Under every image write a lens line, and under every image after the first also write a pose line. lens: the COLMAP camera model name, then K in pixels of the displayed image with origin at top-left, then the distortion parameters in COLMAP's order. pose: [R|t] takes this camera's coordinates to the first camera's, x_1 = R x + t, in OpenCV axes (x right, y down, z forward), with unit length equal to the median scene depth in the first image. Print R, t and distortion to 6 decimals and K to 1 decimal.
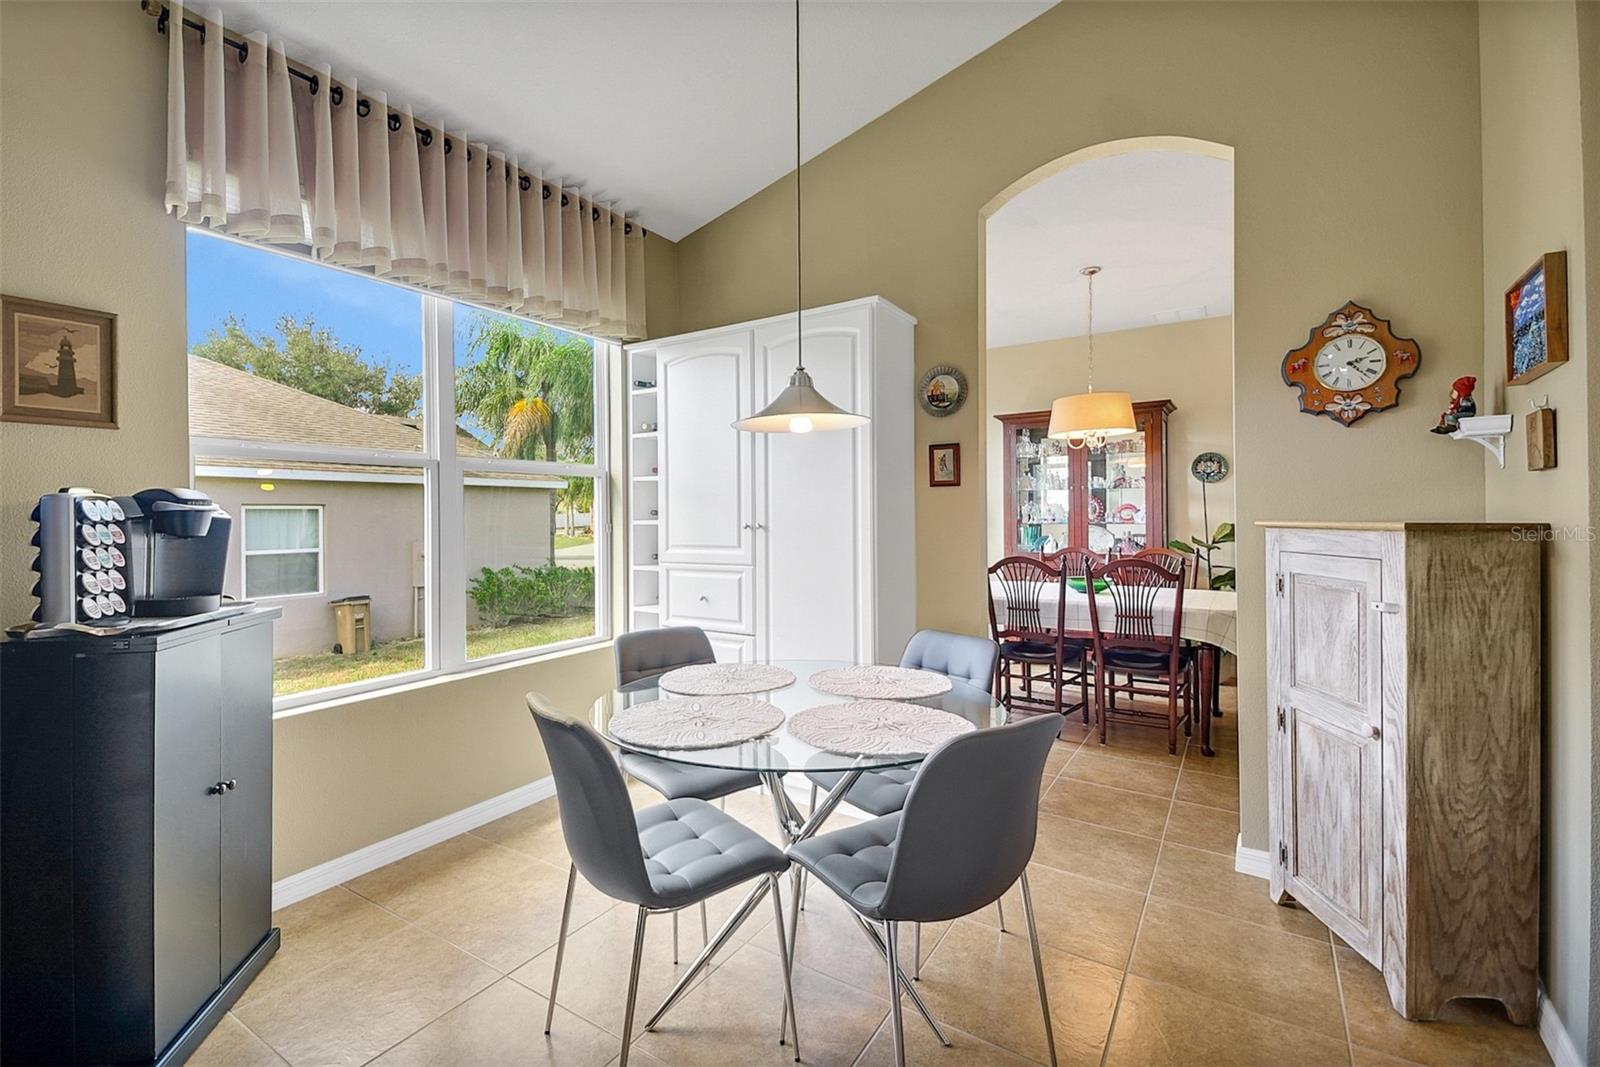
lens RADIAL K [[691.7, 0, 775.1], [0, 691.7, 510.7], [0, 0, 1]] dist [0.052259, -0.023700]
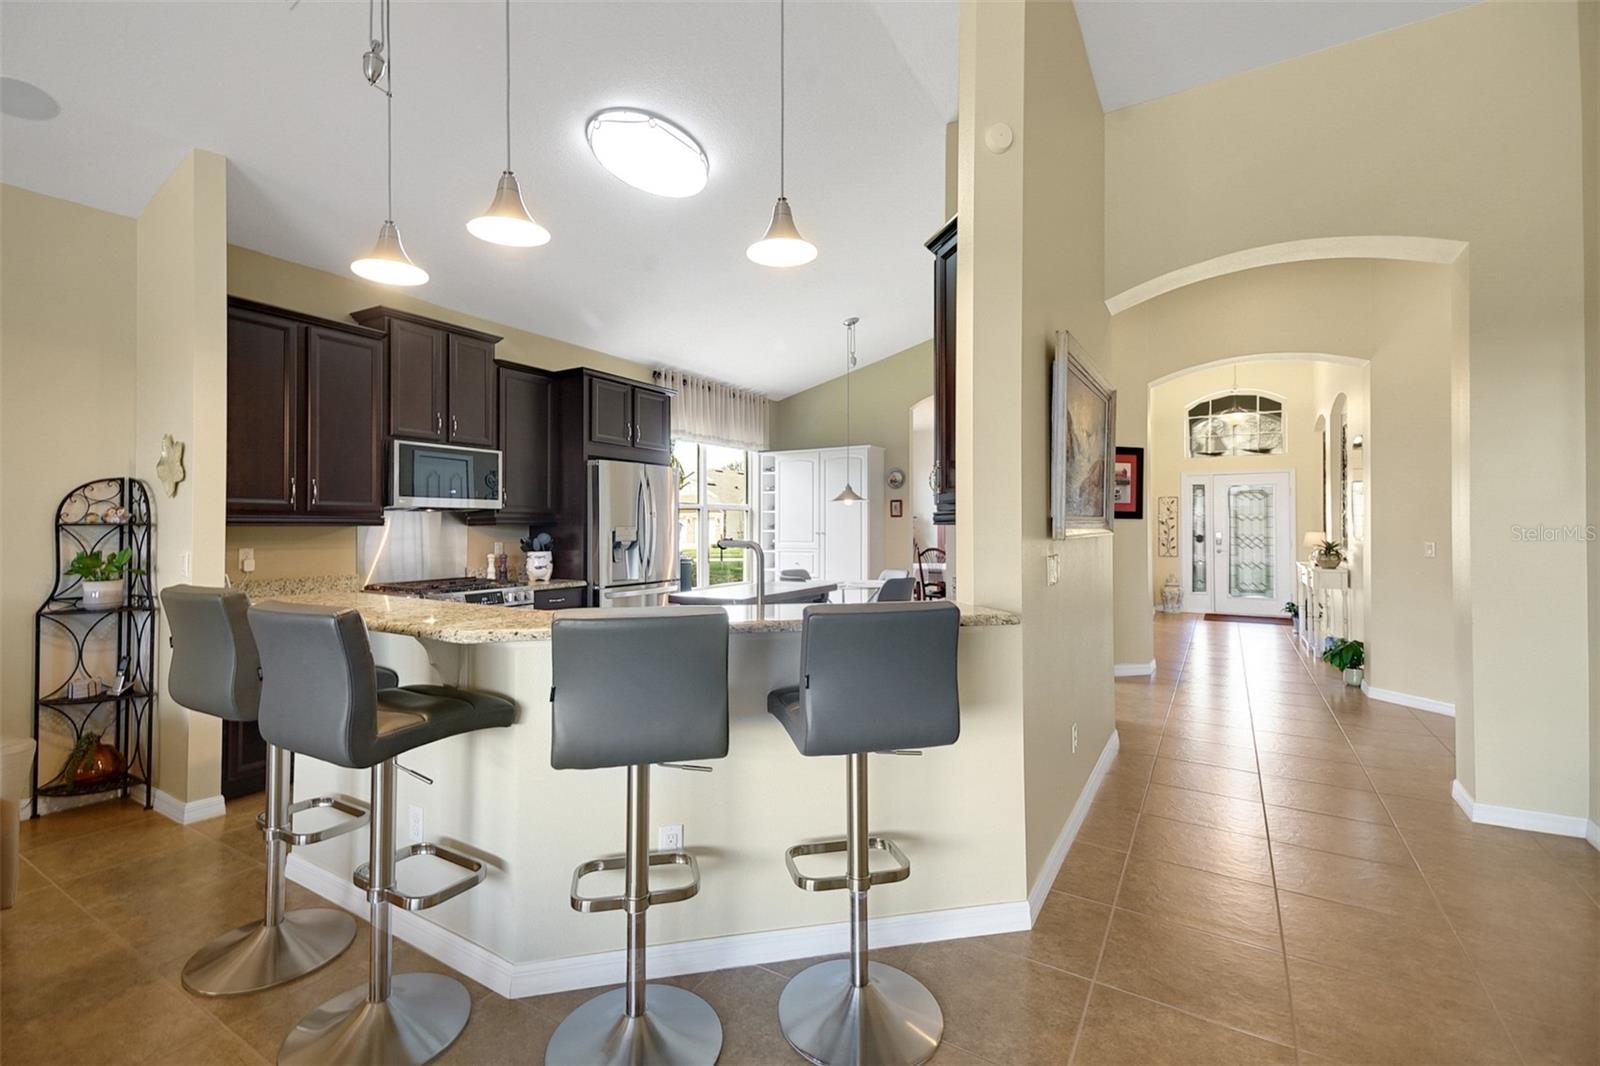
lens RADIAL K [[688.1, 0, 789.4], [0, 688.1, 525.0], [0, 0, 1]] dist [0.050062, -0.022235]
pose [[0.999147, 0.007859, 0.040536, -0.170031], [-0.007927, 0.999967, 0.001525, -0.004343], [-0.040523, -0.001846, 0.999177, -1.032403]]
